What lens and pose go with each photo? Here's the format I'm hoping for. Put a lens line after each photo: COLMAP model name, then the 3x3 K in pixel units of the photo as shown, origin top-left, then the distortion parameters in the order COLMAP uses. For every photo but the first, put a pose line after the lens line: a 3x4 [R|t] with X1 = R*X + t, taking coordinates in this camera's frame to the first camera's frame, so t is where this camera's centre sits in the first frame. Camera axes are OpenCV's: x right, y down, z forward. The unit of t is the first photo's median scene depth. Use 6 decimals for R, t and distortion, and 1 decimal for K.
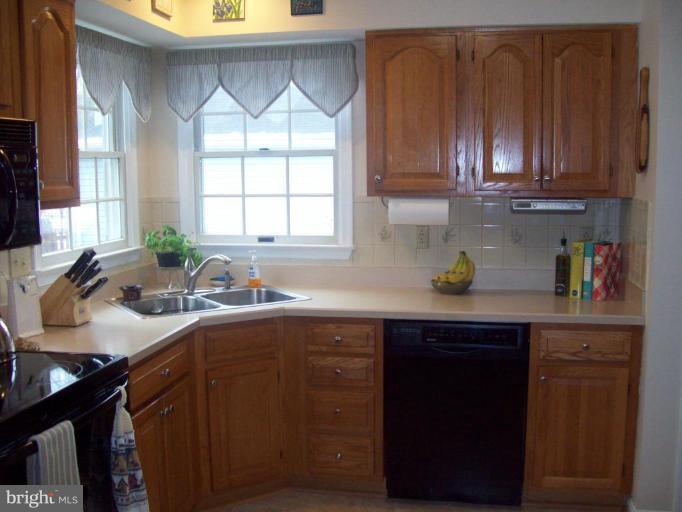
lens RADIAL K [[740.0, 0, 341.8], [0, 740.0, 267.5], [0, 0, 1]] dist [-0.150065, 0.023054]
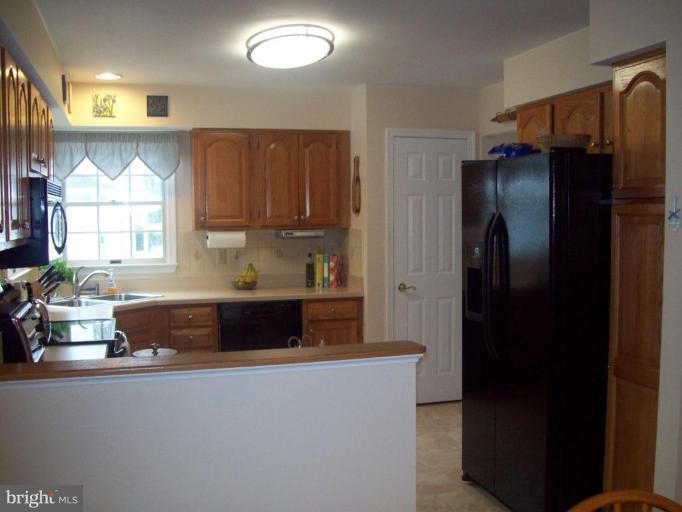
lens RADIAL K [[740.0, 0, 341.8], [0, 740.0, 267.5], [0, 0, 1]] dist [-0.150065, 0.023054]
pose [[0.889716, -0.033792, 0.455261, -0.412588], [0.061876, 0.996980, -0.046922, 0.078471], [-0.452301, 0.069917, 0.889121, -0.556894]]
